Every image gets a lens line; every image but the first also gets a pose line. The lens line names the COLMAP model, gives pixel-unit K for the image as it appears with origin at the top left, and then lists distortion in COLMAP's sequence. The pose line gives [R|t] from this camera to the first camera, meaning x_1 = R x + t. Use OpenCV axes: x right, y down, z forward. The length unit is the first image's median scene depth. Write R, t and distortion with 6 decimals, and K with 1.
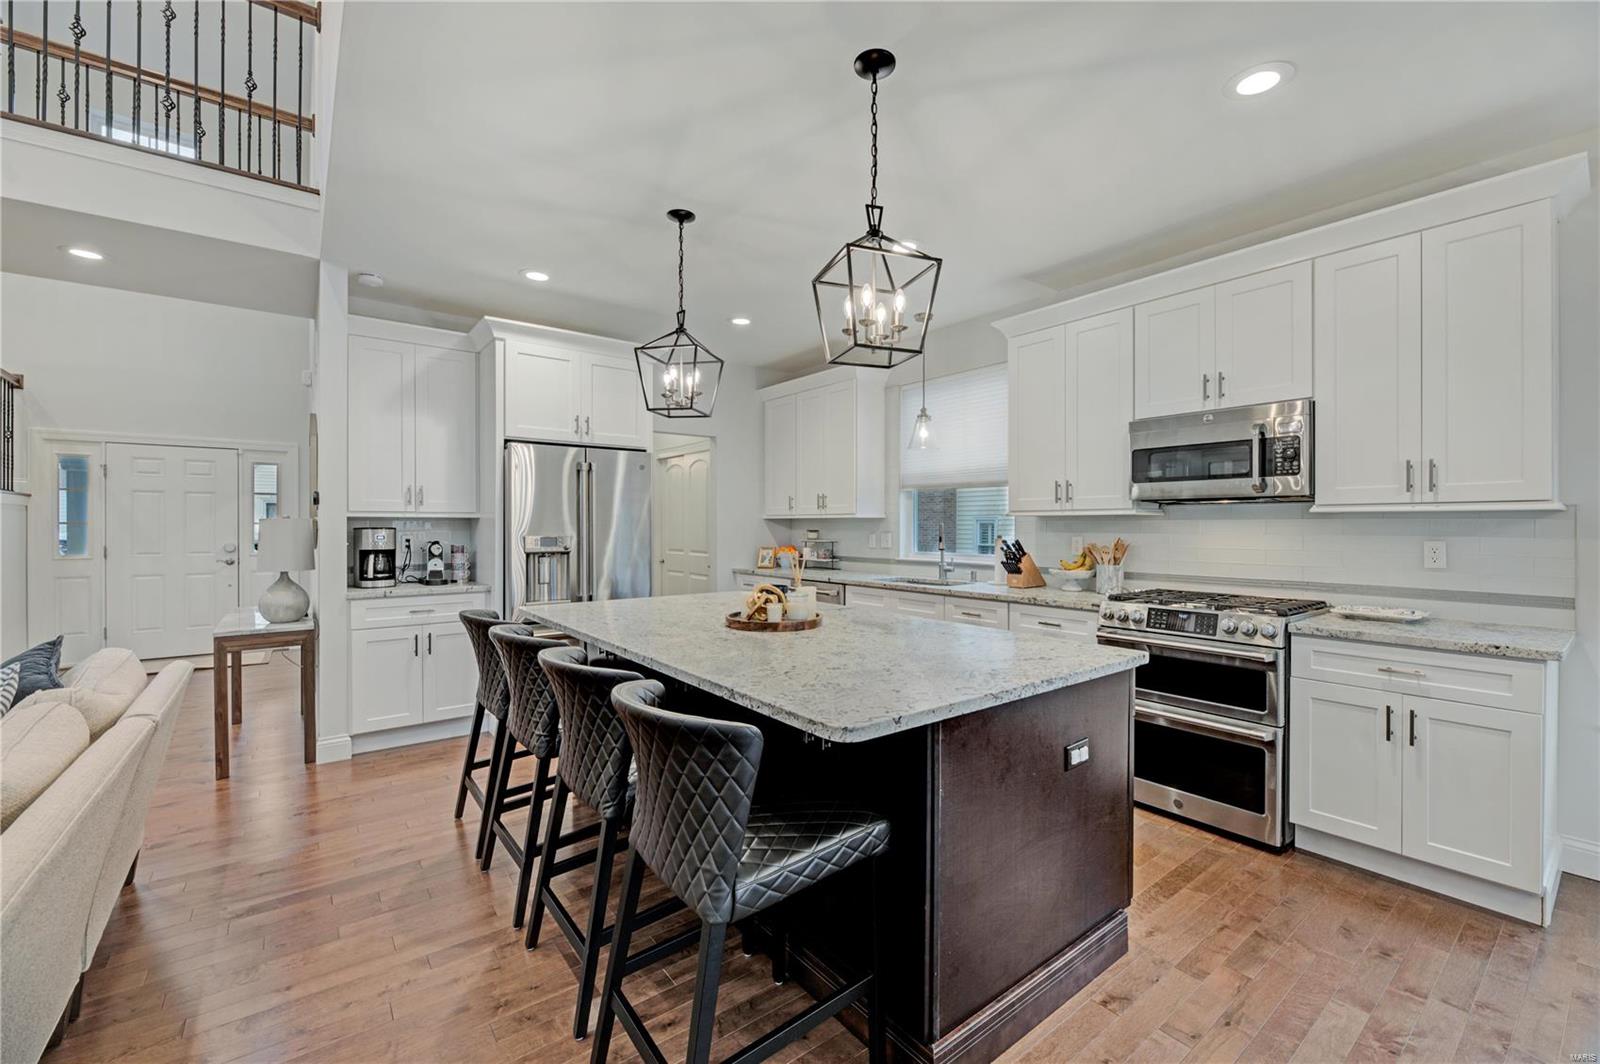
lens RADIAL K [[657.6, 0, 808.7], [0, 657.6, 522.7], [0, 0, 1]] dist [-0.001633, -0.001071]
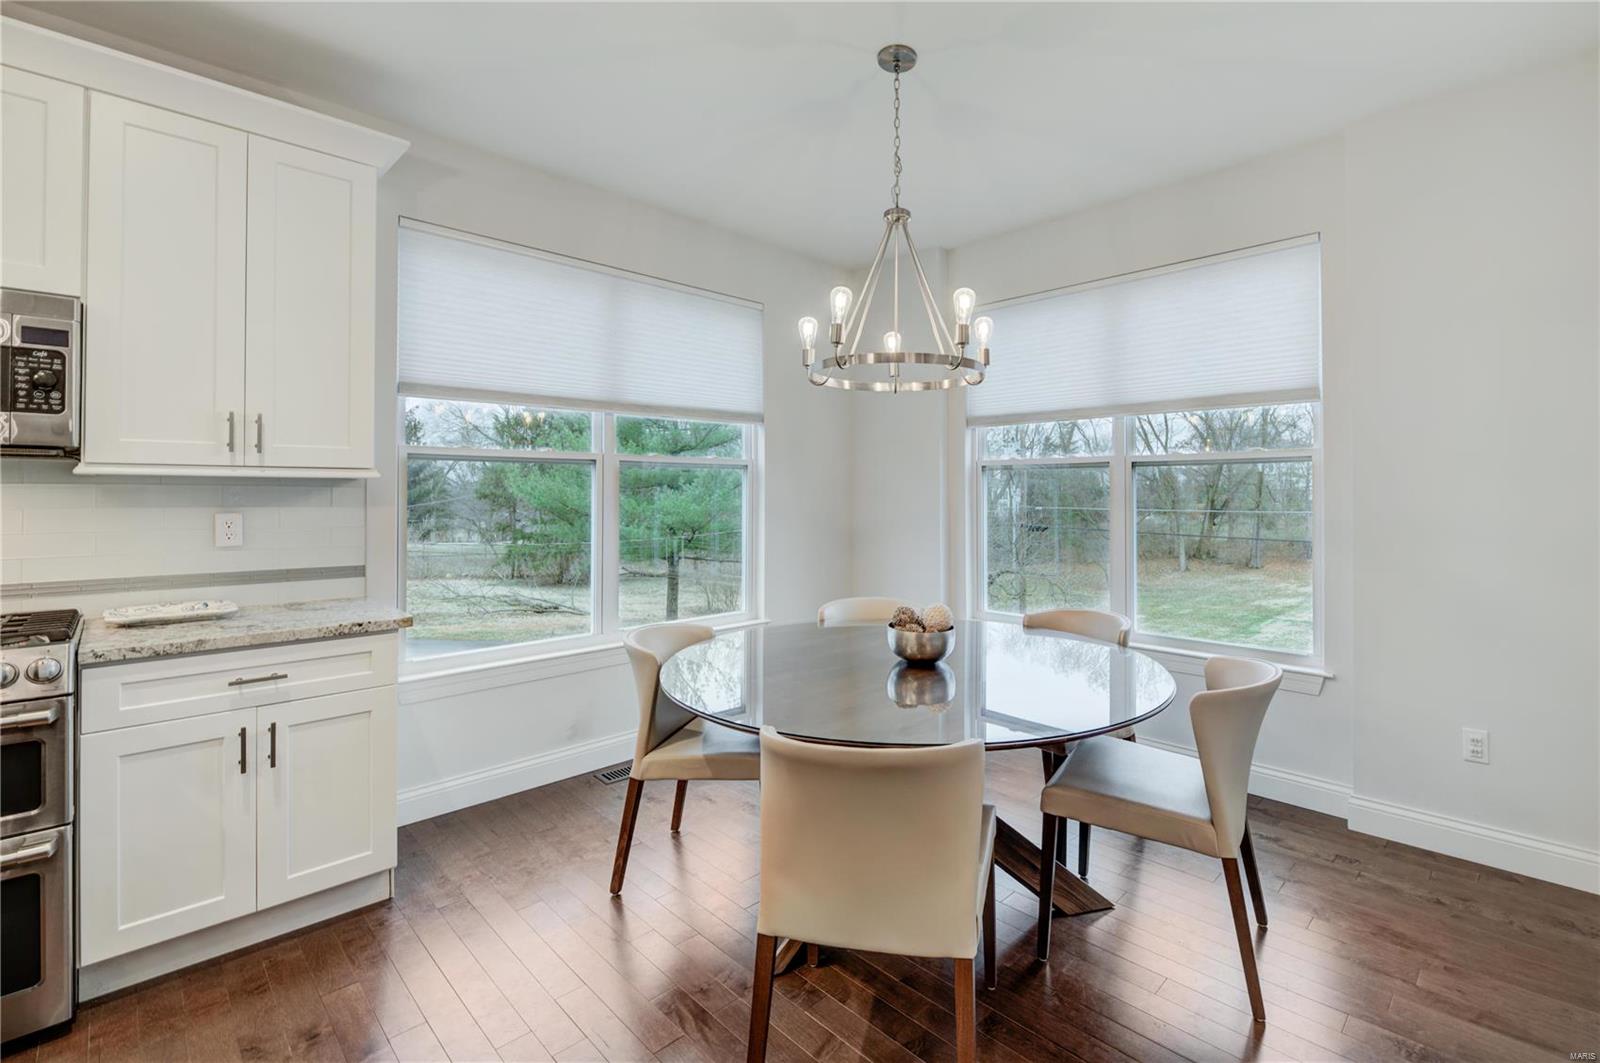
lens RADIAL K [[733.8, 0, 878.5], [0, 733.8, 486.3], [0, 0, 1]] dist [0.001958, -0.000304]
pose [[-0.159562, 0.012150, 0.987113, -0.073813], [-0.003942, 0.999908, -0.012945, 0.002606], [-0.987180, -0.005957, -0.159500, 0.314855]]
